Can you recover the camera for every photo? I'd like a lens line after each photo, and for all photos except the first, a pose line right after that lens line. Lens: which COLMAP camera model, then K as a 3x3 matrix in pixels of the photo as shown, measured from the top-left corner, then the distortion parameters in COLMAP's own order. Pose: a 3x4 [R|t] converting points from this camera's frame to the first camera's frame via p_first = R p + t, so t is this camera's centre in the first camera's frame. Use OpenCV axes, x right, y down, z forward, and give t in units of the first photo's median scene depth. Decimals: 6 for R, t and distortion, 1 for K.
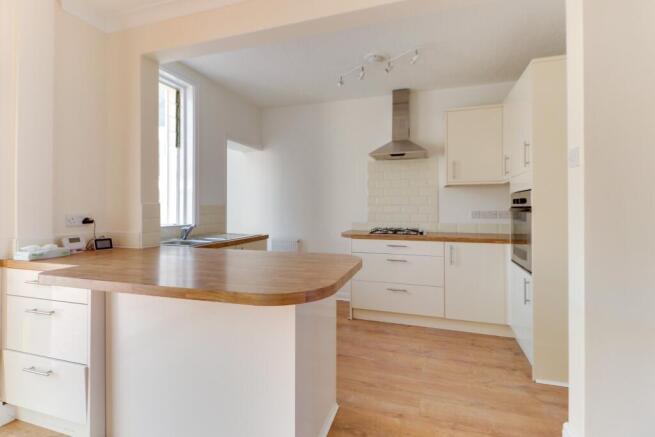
lens RADIAL K [[303.6, 0, 345.9], [0, 303.6, 202.7], [0, 0, 1]] dist [0.011716, -0.004780]
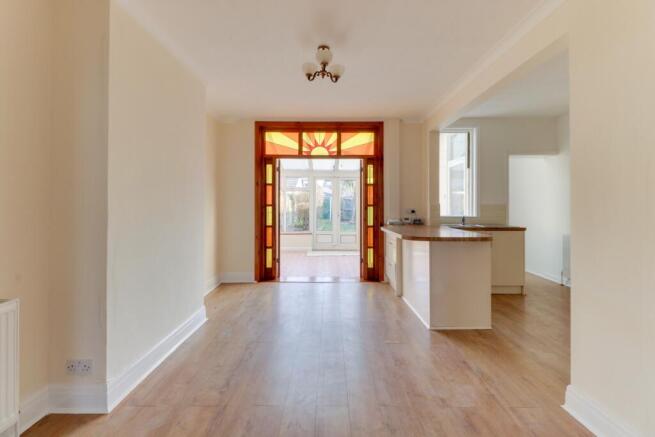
lens RADIAL K [[303.6, 0, 330.3], [0, 303.6, 197.6], [0, 0, 1]] dist [0.011716, -0.004780]
pose [[0.297363, -0.016436, -0.954623, 0.762751], [0.009885, 0.999851, -0.014135, -0.011294], [0.954713, -0.005233, 0.297481, -0.179084]]
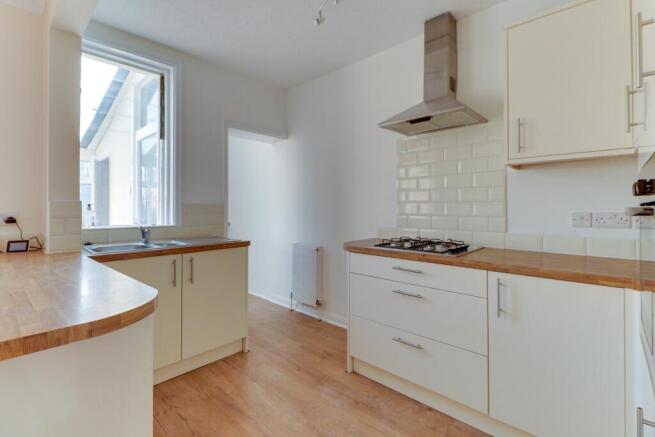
lens RADIAL K [[303.6, 0, 338.2], [0, 303.6, 203.8], [0, 0, 1]] dist [0.011716, -0.004780]
pose [[0.911209, -0.005249, -0.411911, 0.289482], [0.006247, 0.999980, 0.001076, 0.010865], [0.411898, -0.003554, 0.911223, 0.394074]]
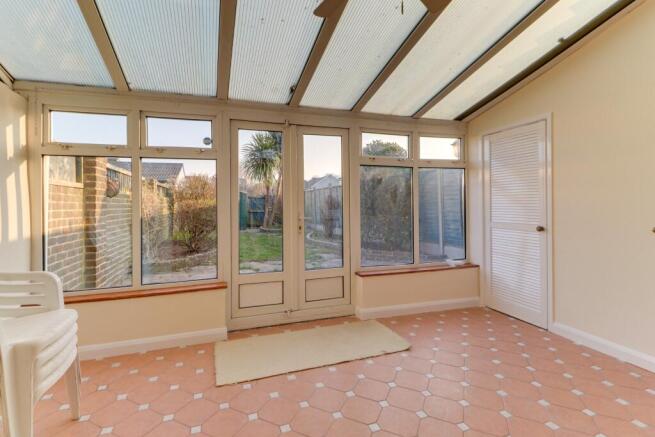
lens RADIAL K [[303.6, 0, 326.9], [0, 303.6, 203.5], [0, 0, 1]] dist [0.011716, -0.004780]
pose [[0.600966, -0.002377, -0.799271, -0.820616], [0.009830, 0.999942, 0.004417, 0.024329], [0.799214, -0.010512, 0.600955, 0.135973]]
